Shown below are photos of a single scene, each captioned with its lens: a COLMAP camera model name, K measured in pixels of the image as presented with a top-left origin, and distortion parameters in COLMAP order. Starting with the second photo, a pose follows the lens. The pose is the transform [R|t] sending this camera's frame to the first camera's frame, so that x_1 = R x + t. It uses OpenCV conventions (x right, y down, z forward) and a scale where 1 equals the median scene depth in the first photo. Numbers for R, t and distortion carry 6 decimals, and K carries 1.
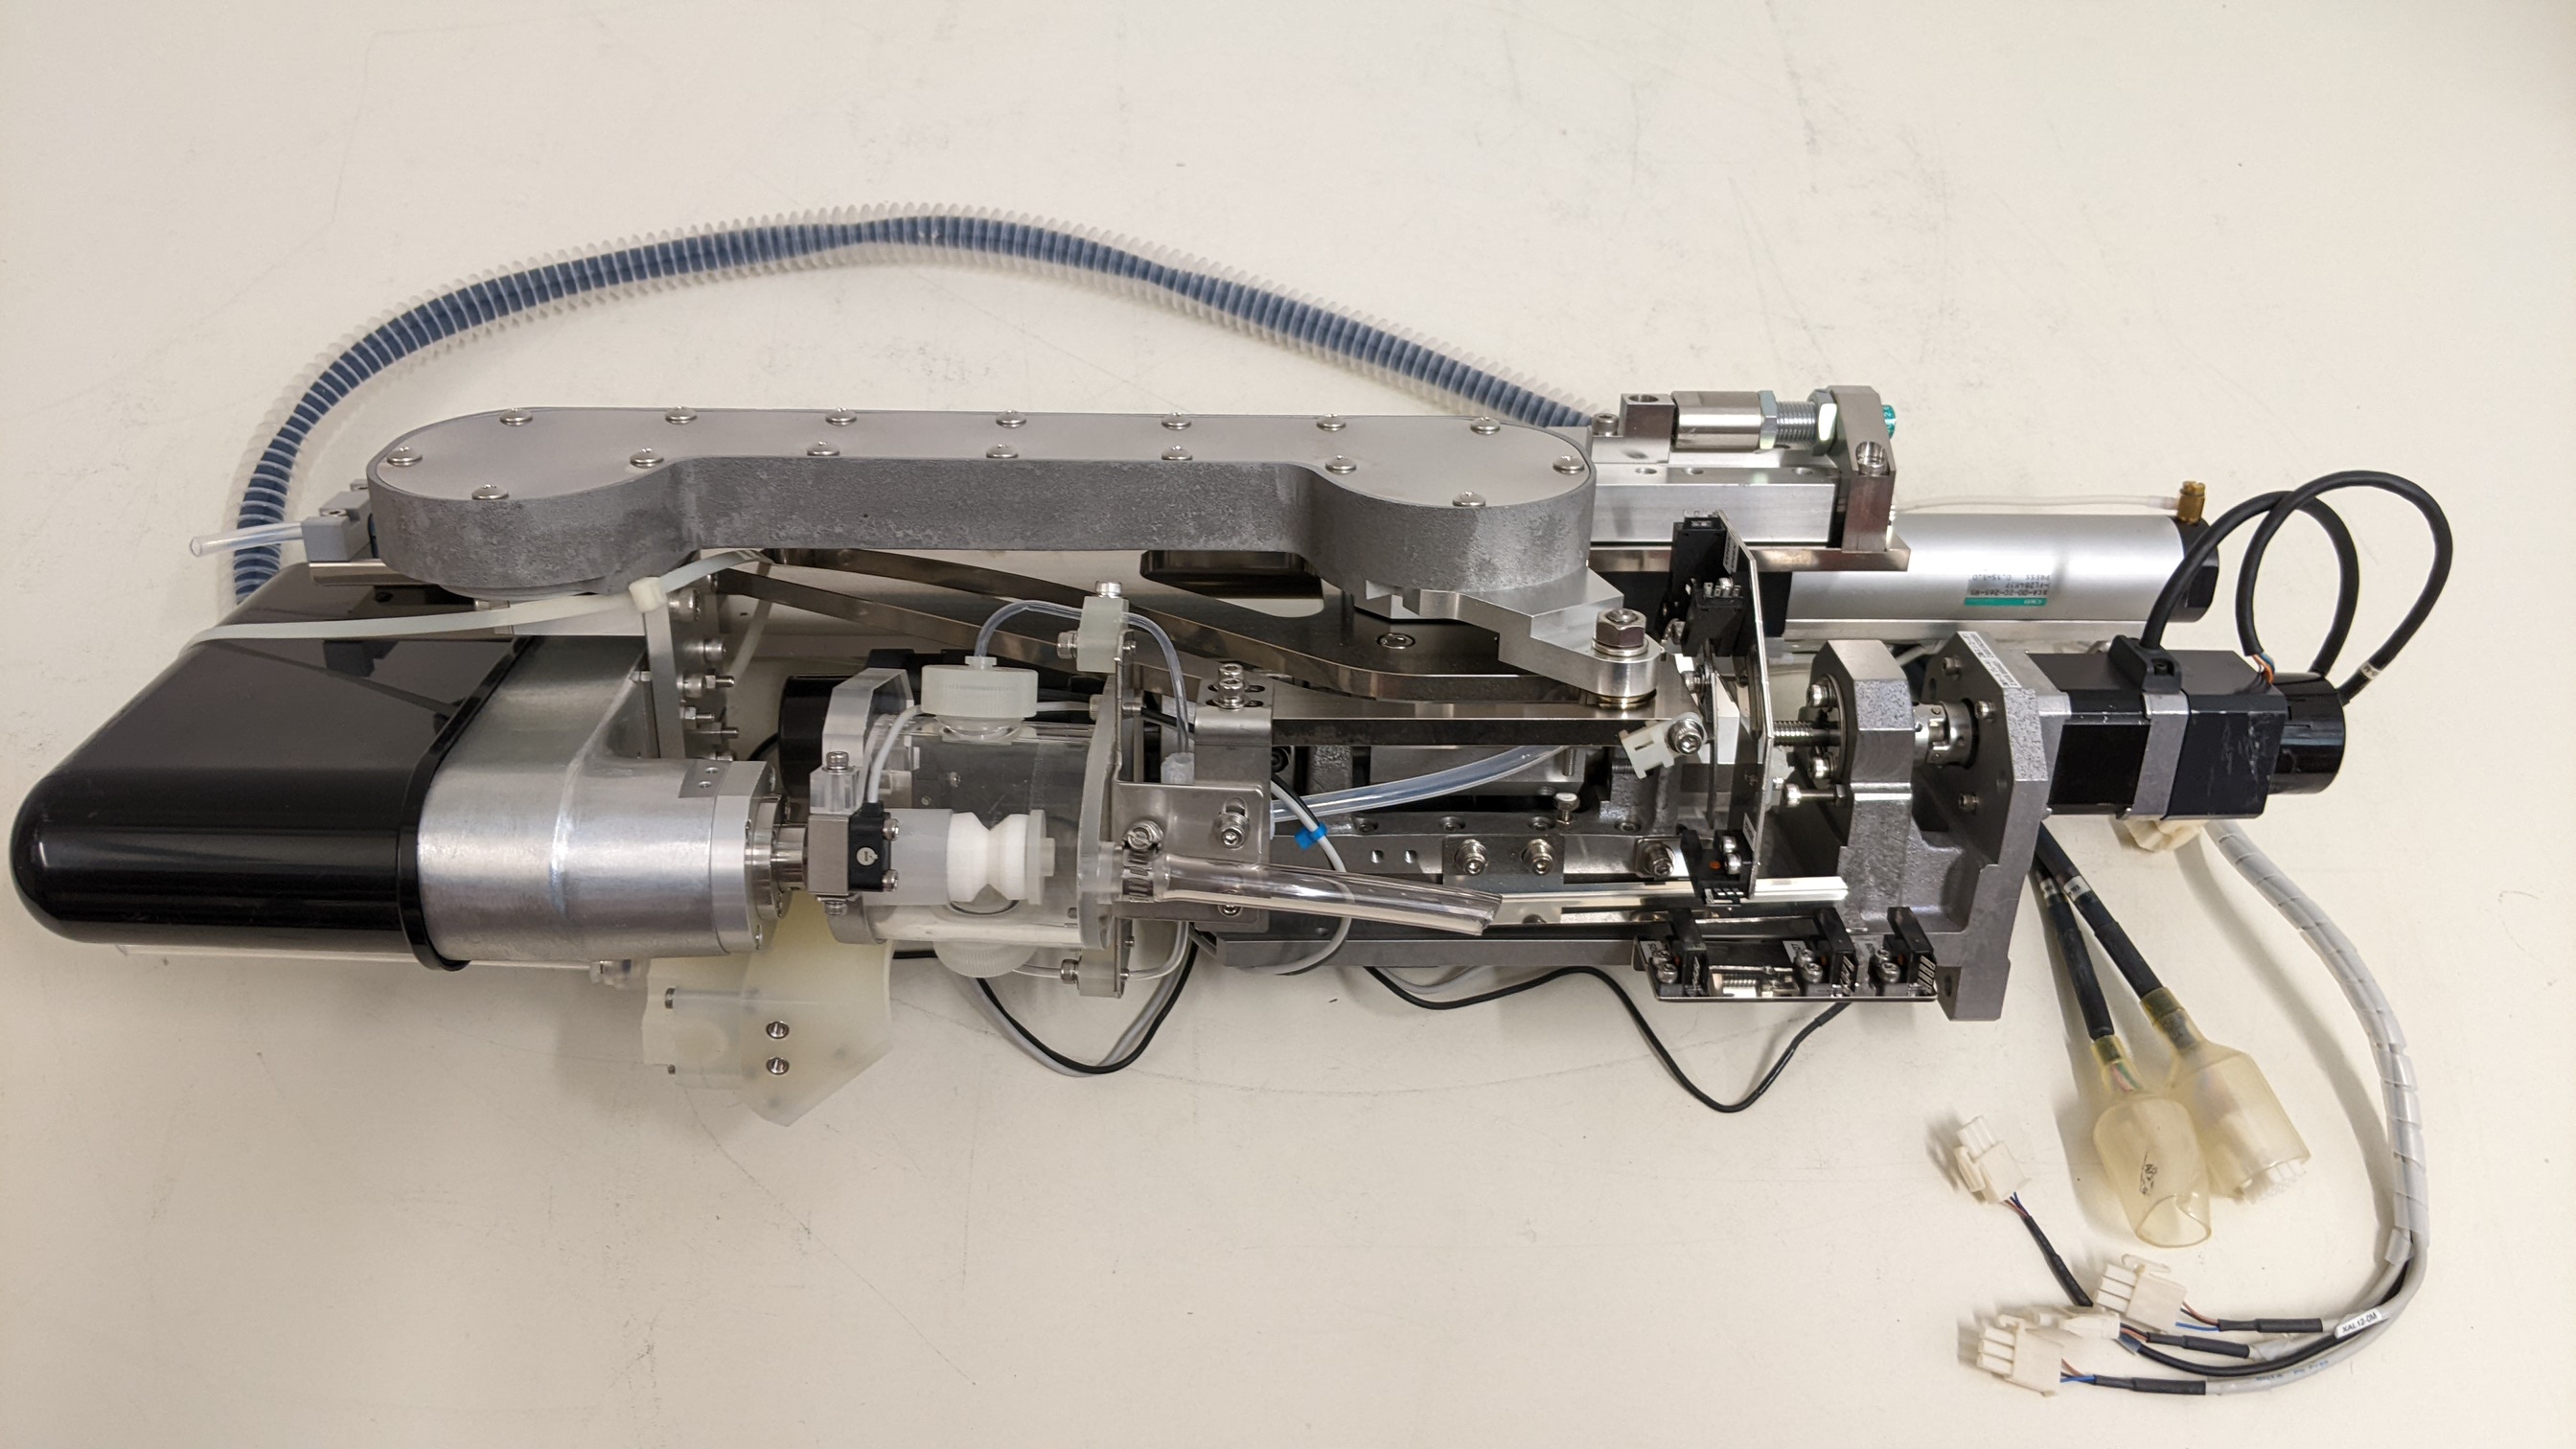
lens RADIAL K [[2066.0, 0, 1288.0], [0, 2066.0, 724.5], [0, 0, 1]] dist [-0.001919, -0.008186]
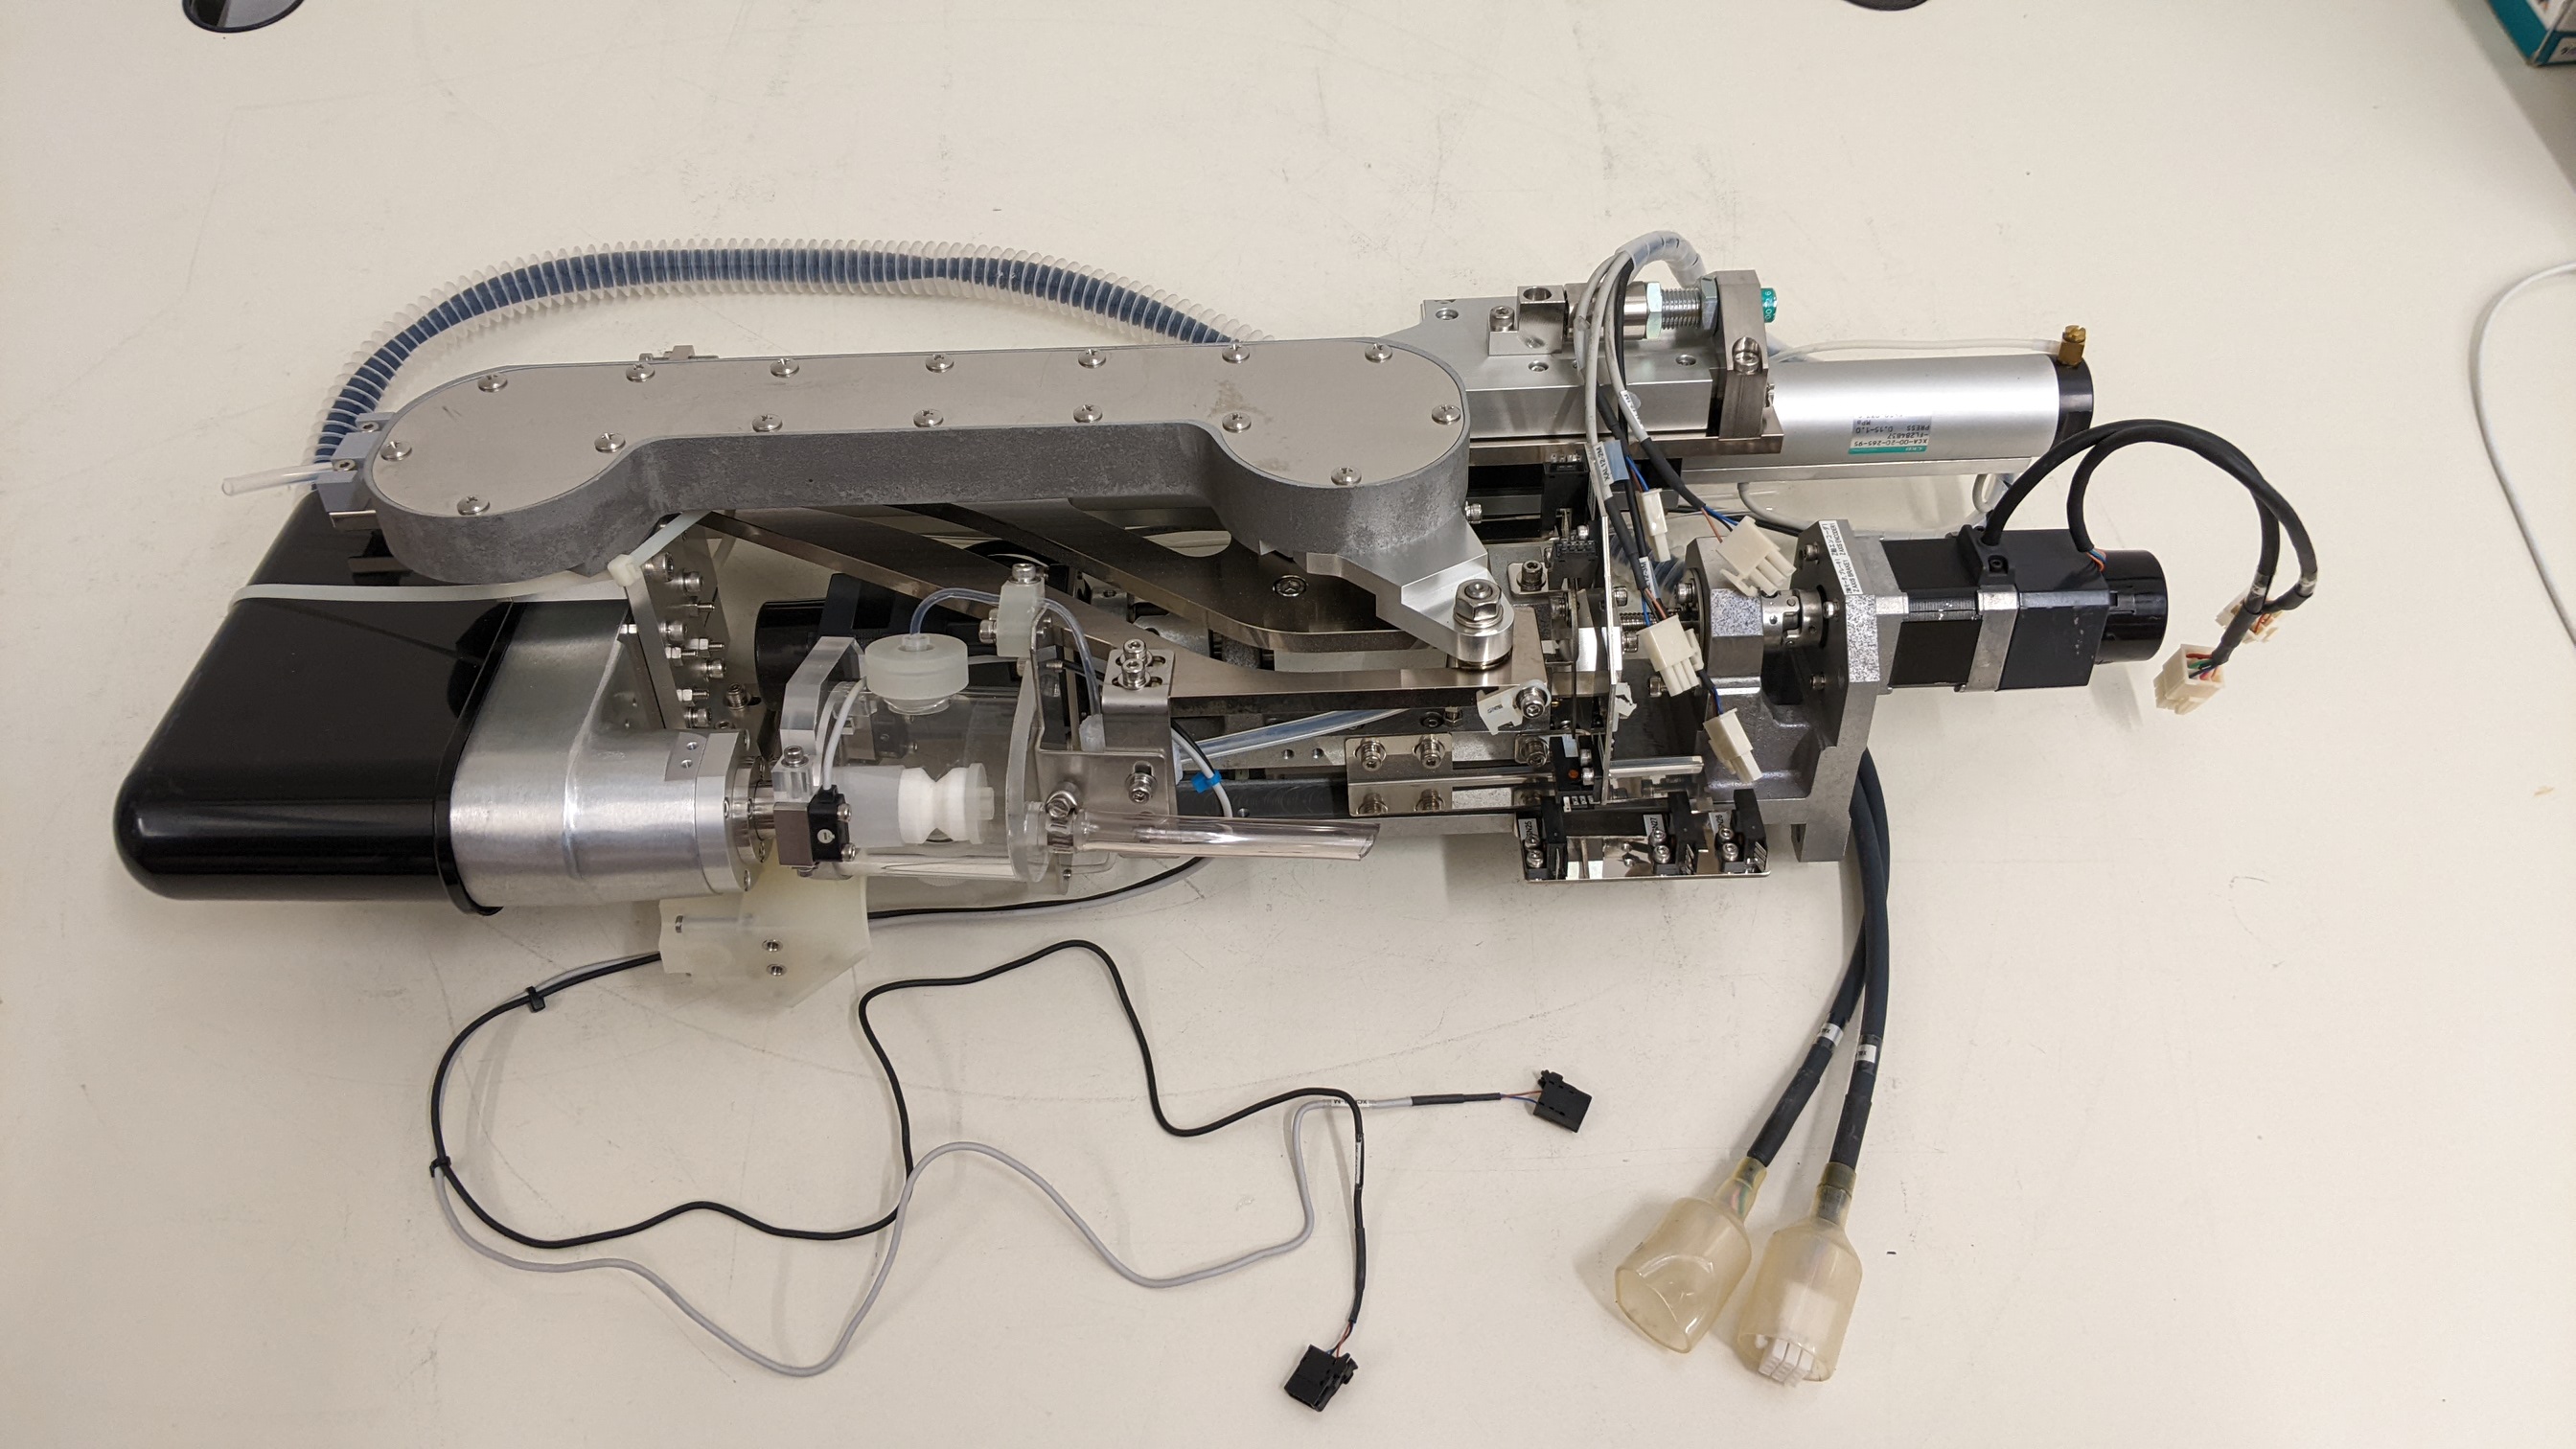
lens RADIAL K [[2037.6, 0, 1288.0], [0, 2037.6, 724.5], [0, 0, 1]] dist [-0.000475, 0.001950]
pose [[0.999002, -0.017975, -0.040885, 0.098784], [0.028464, 0.961675, 0.272710, -0.278834], [0.034416, -0.273601, 0.961227, -0.084981]]
